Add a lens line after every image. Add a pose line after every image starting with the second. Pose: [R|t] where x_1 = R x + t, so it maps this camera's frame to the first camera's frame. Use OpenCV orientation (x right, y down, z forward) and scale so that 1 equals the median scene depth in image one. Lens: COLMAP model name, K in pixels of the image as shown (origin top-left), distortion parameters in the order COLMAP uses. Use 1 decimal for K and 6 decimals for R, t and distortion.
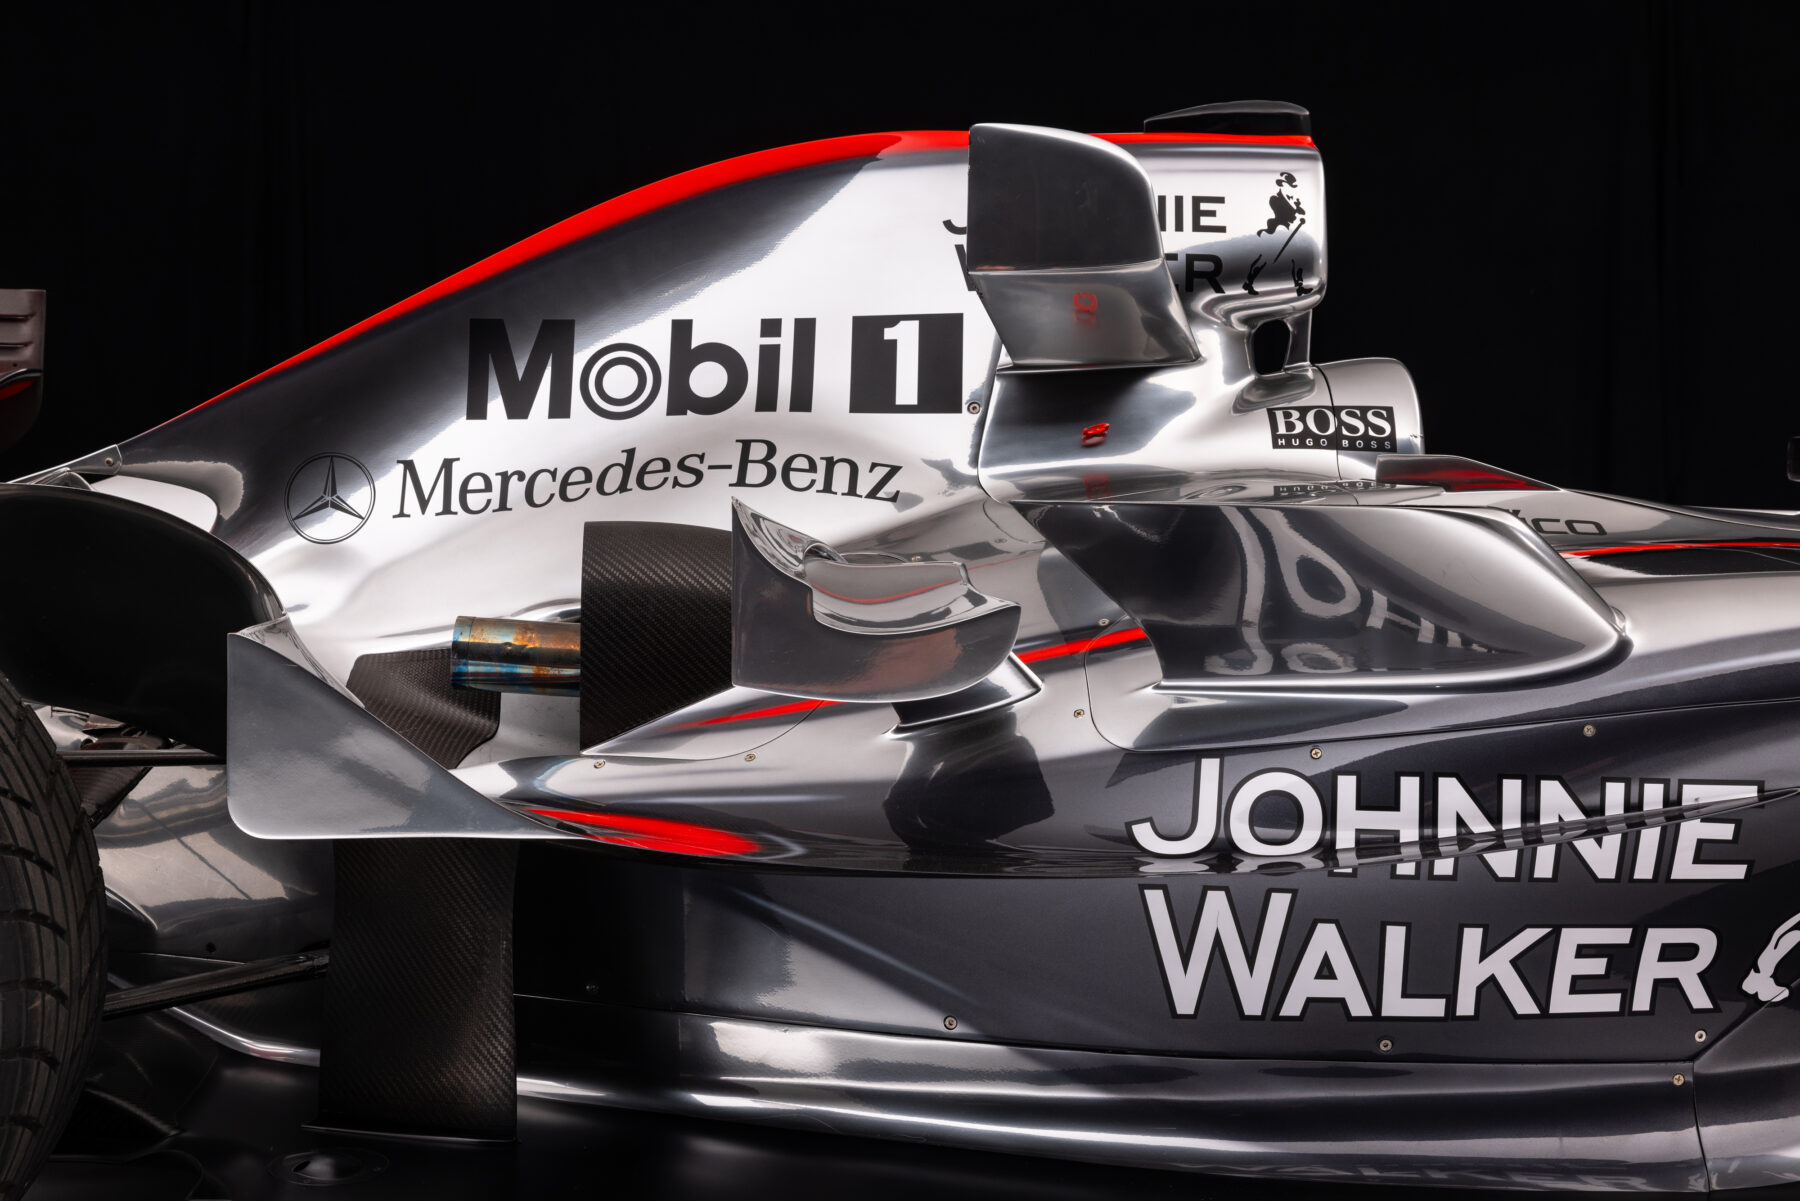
lens RADIAL K [[2690.5, 0, 900.0], [0, 2690.5, 600.5], [0, 0, 1]] dist [-0.002014, -0.025384]
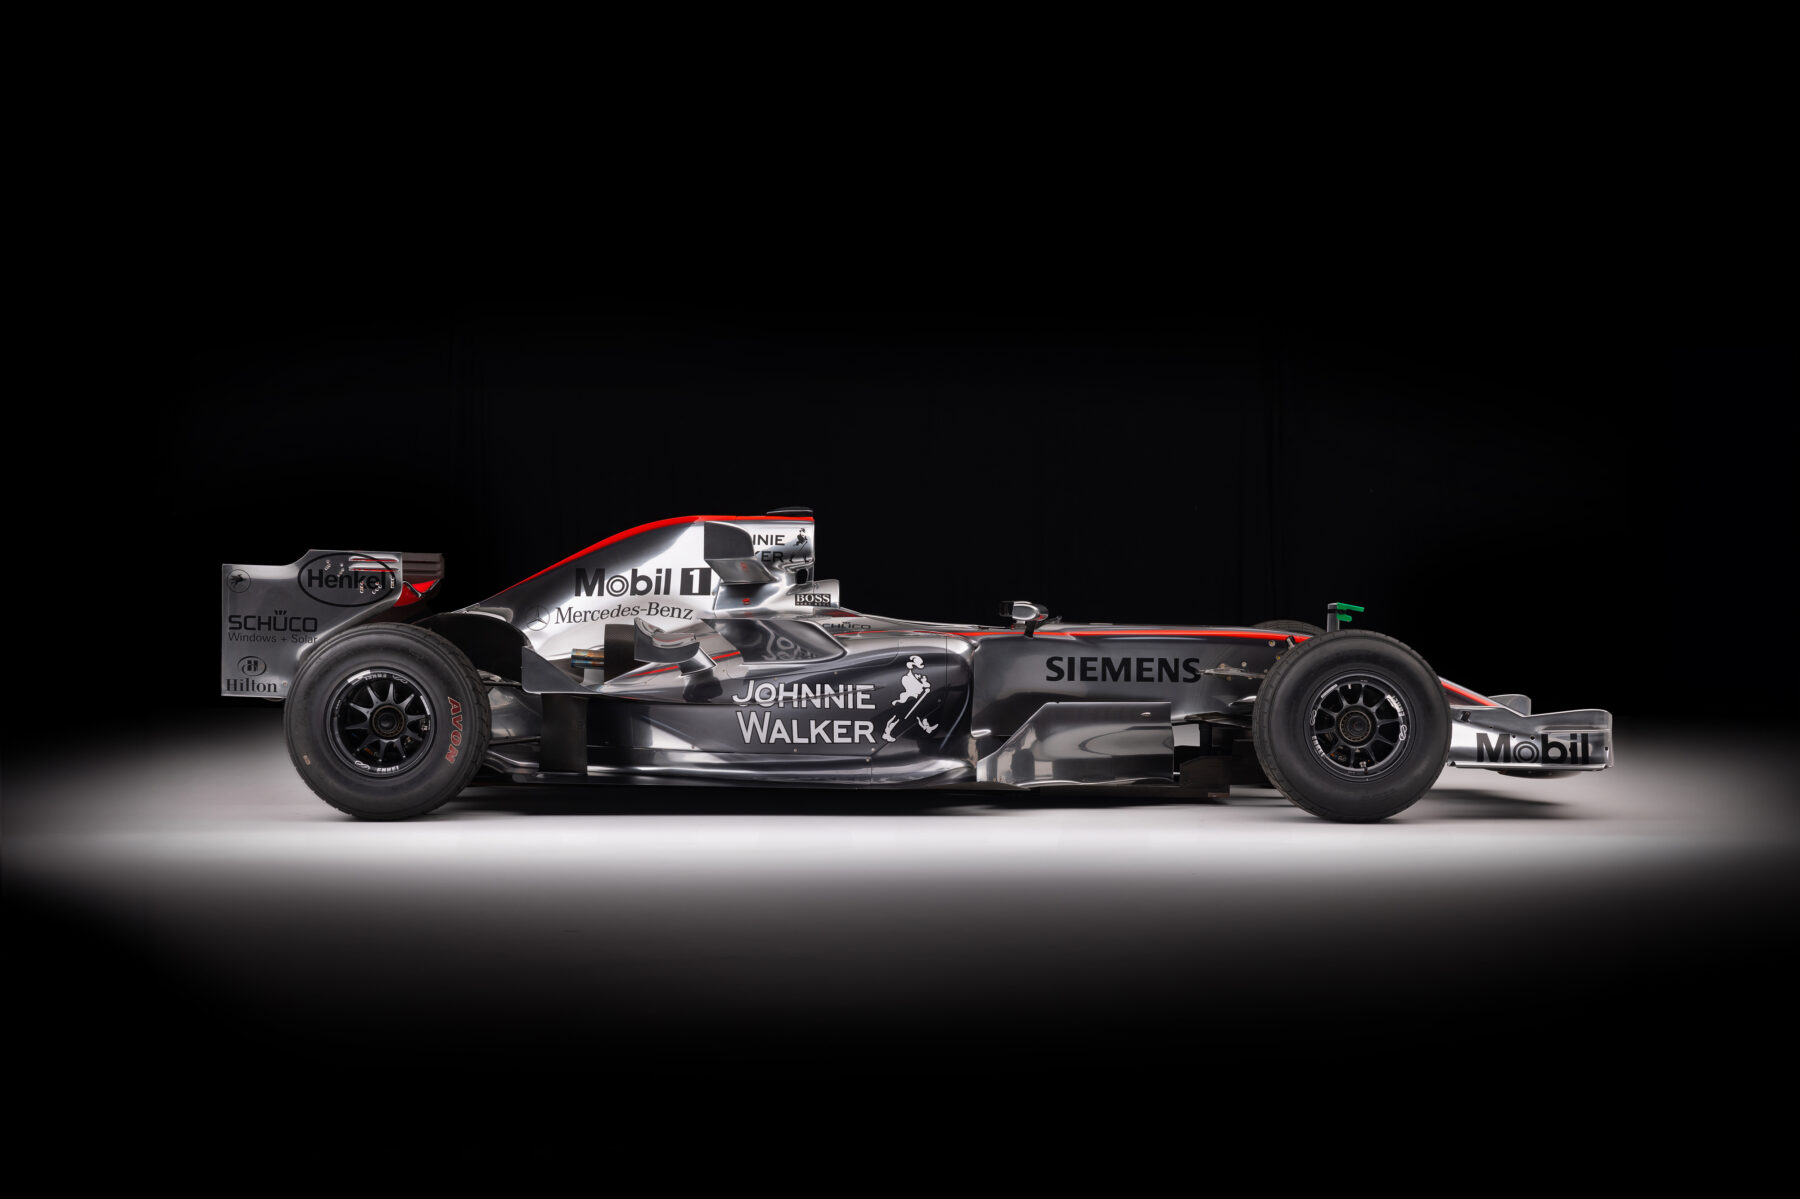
lens RADIAL K [[3204.8, 0, 900.0], [0, 3204.8, 599.5], [0, 0, 1]] dist [-0.004888, -0.000133]
pose [[0.998912, 0.002677, -0.046560, 0.488405], [-0.004801, 0.998950, -0.045570, 0.134440], [0.046389, 0.045744, 0.997876, -3.364509]]
